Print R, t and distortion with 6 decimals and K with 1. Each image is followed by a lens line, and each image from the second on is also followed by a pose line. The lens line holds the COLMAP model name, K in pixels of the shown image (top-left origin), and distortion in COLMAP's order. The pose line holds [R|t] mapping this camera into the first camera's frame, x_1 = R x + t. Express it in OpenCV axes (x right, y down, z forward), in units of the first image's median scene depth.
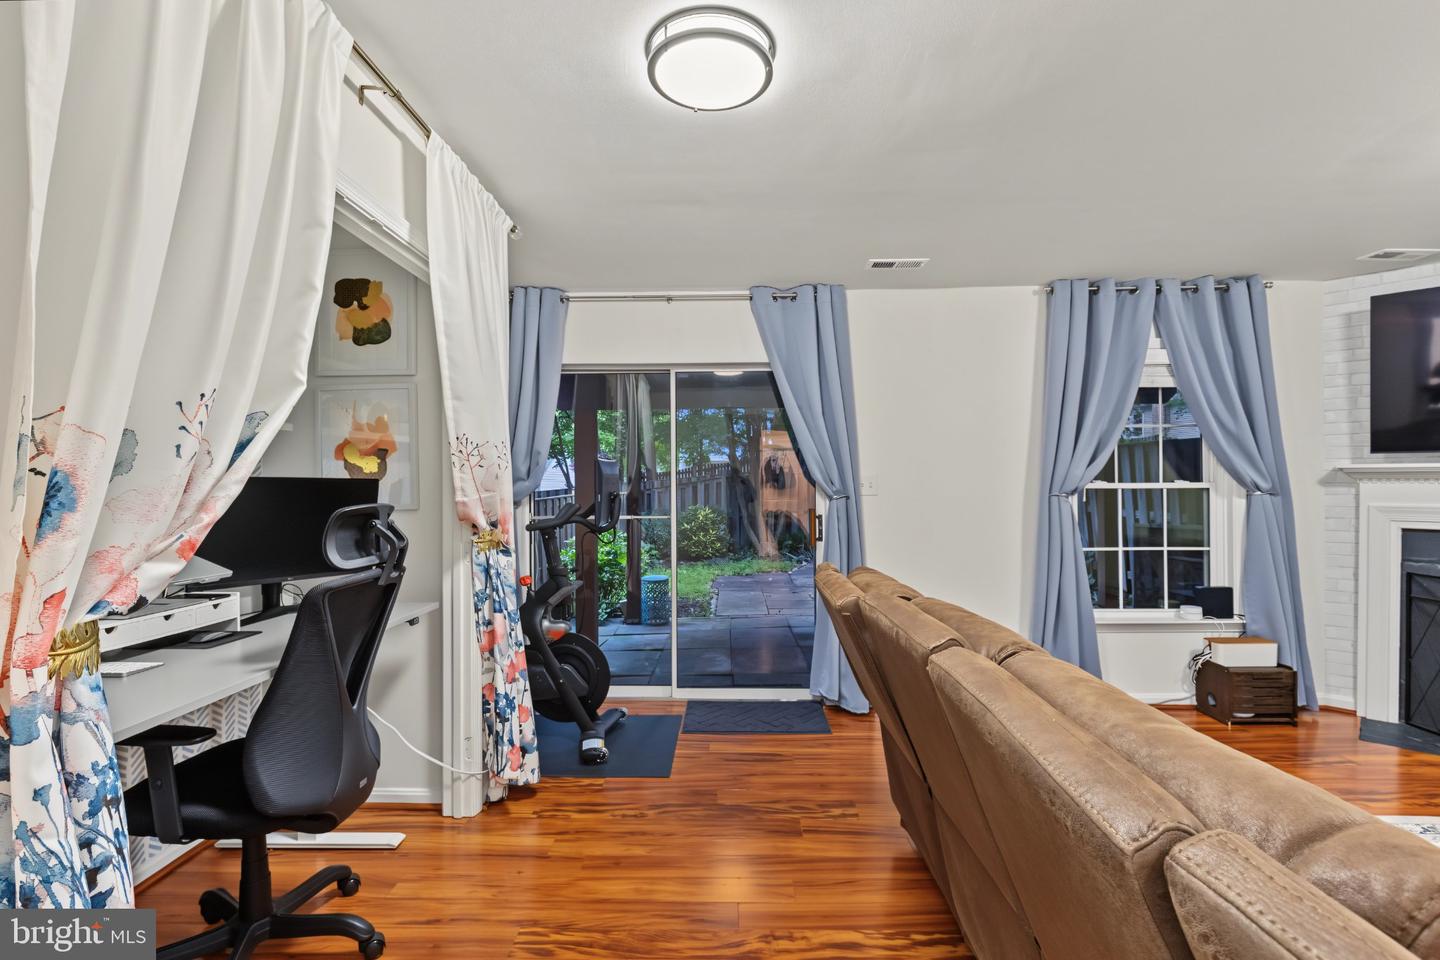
lens RADIAL K [[660.7, 0, 723.0], [0, 660.7, 483.9], [0, 0, 1]] dist [0.003380, 0.000141]
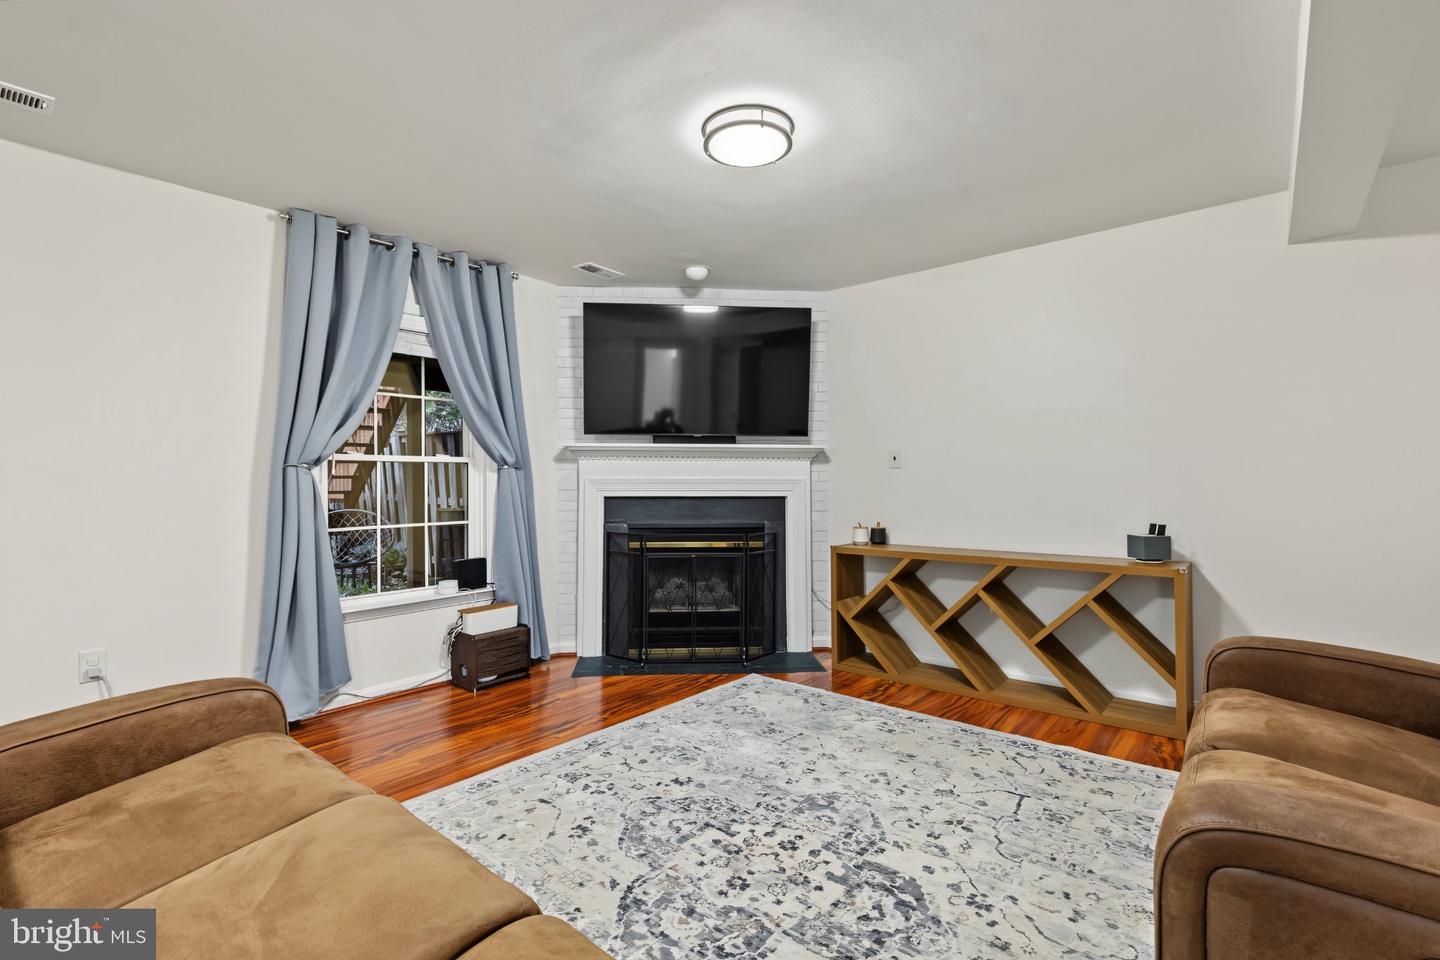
lens RADIAL K [[660.7, 0, 717.0], [0, 660.7, 473.6], [0, 0, 1]] dist [0.003380, 0.000141]
pose [[0.623997, 0.008422, 0.781381, 0.185042], [0.000880, 0.999934, -0.011481, 0.036937], [-0.781426, 0.007852, 0.623948, 0.065728]]
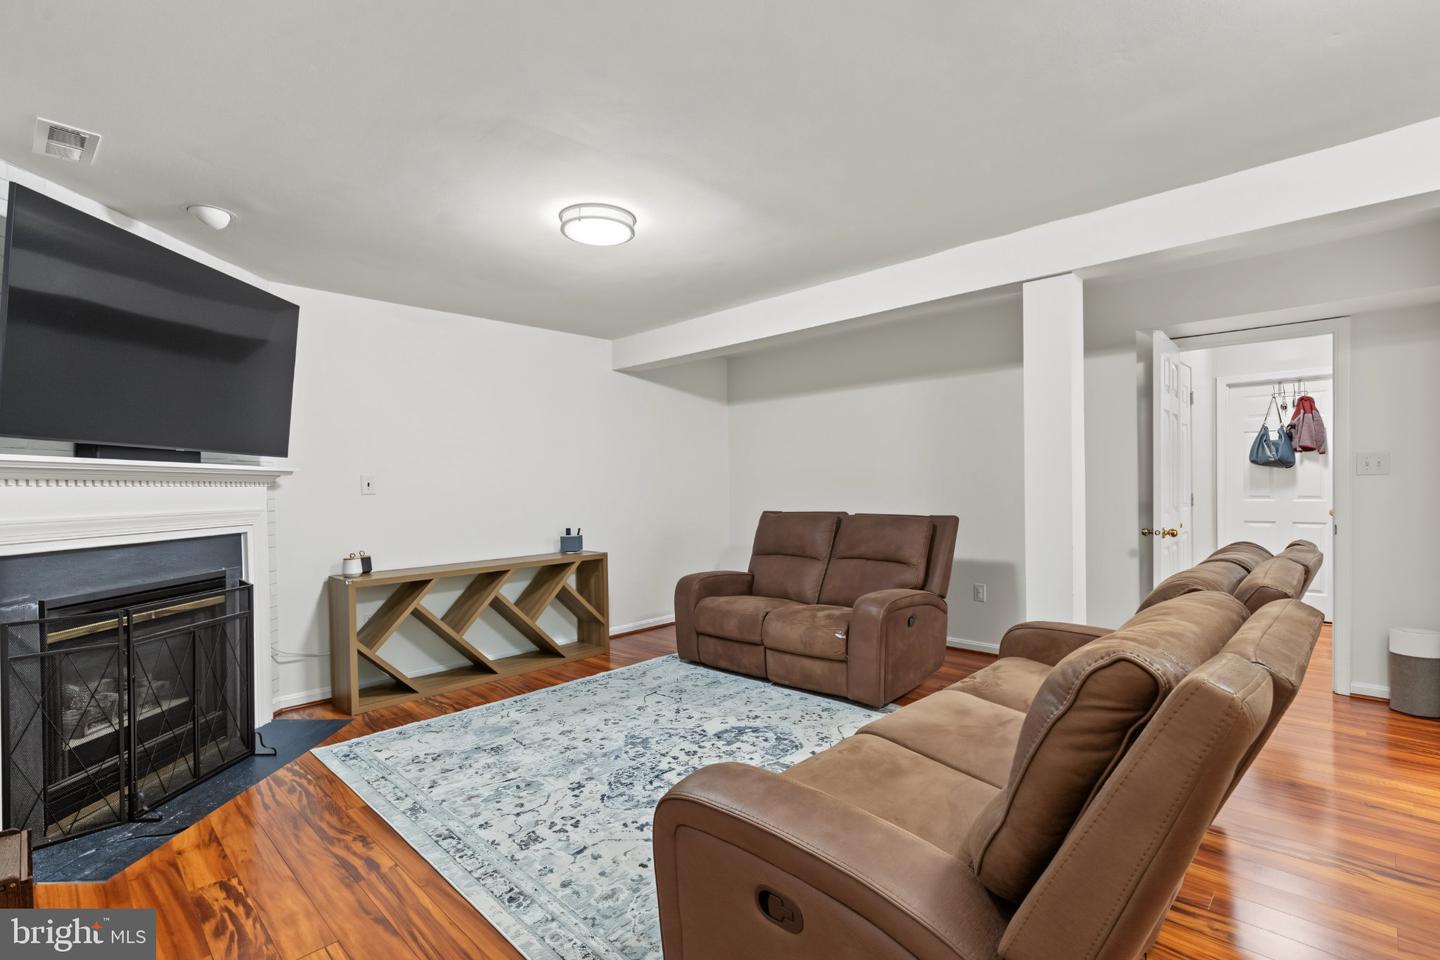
lens RADIAL K [[660.7, 0, 716.3], [0, 660.7, 497.6], [0, 0, 1]] dist [0.003380, 0.000141]
pose [[-0.733891, 0.000731, 0.679267, 0.076452], [0.017939, 0.999671, 0.018306, 0.010194], [-0.679030, 0.025620, -0.733663, 0.947920]]
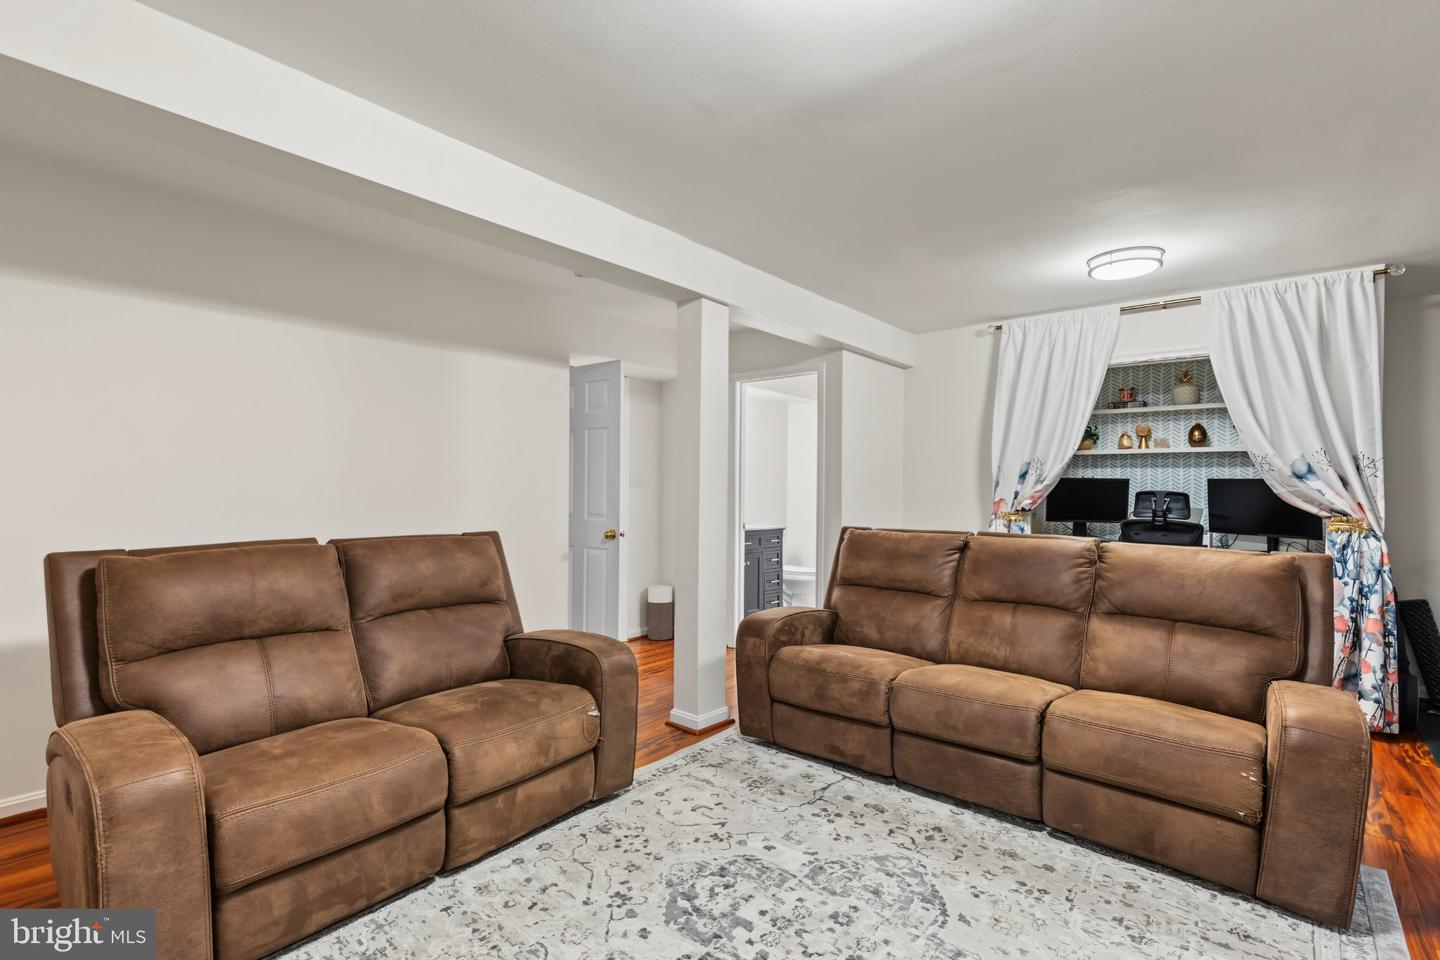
lens RADIAL K [[660.7, 0, 723.3], [0, 660.7, 497.6], [0, 0, 1]] dist [0.003380, 0.000141]
pose [[-0.622083, 0.010356, -0.782883, 1.049839], [-0.004368, 0.999851, 0.016697, 0.009481], [0.782939, 0.013806, -0.621945, 0.614993]]
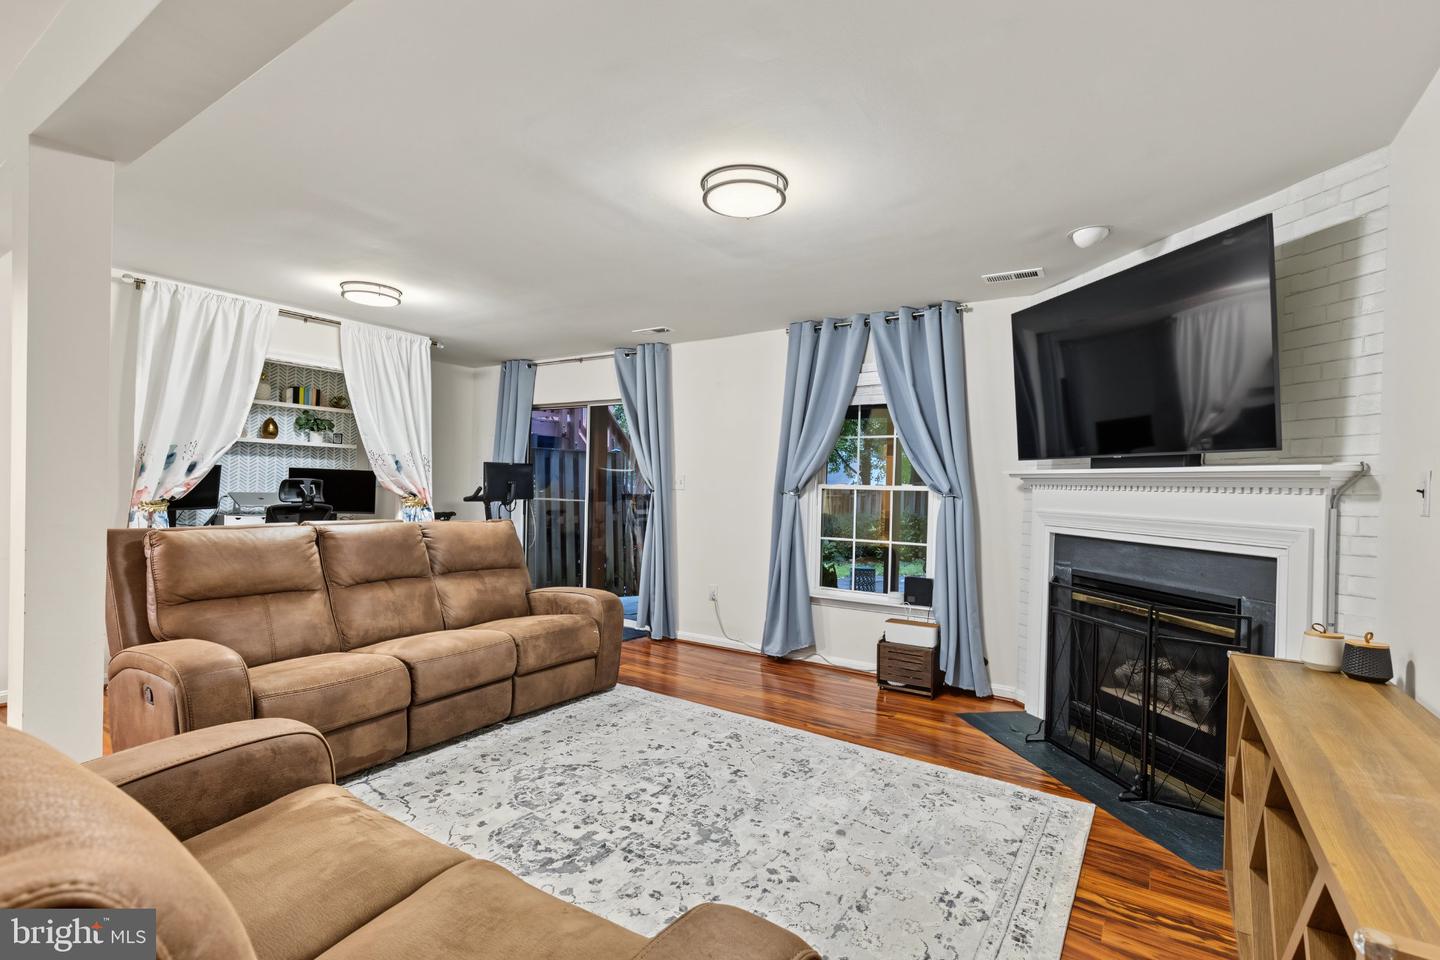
lens RADIAL K [[660.7, 0, 709.1], [0, 660.7, 500.7], [0, 0, 1]] dist [0.003380, 0.000141]
pose [[0.842816, 0.034616, -0.537088, 1.073339], [-0.025828, 0.999381, 0.023882, 0.005272], [0.537582, -0.006256, 0.843188, -0.155440]]
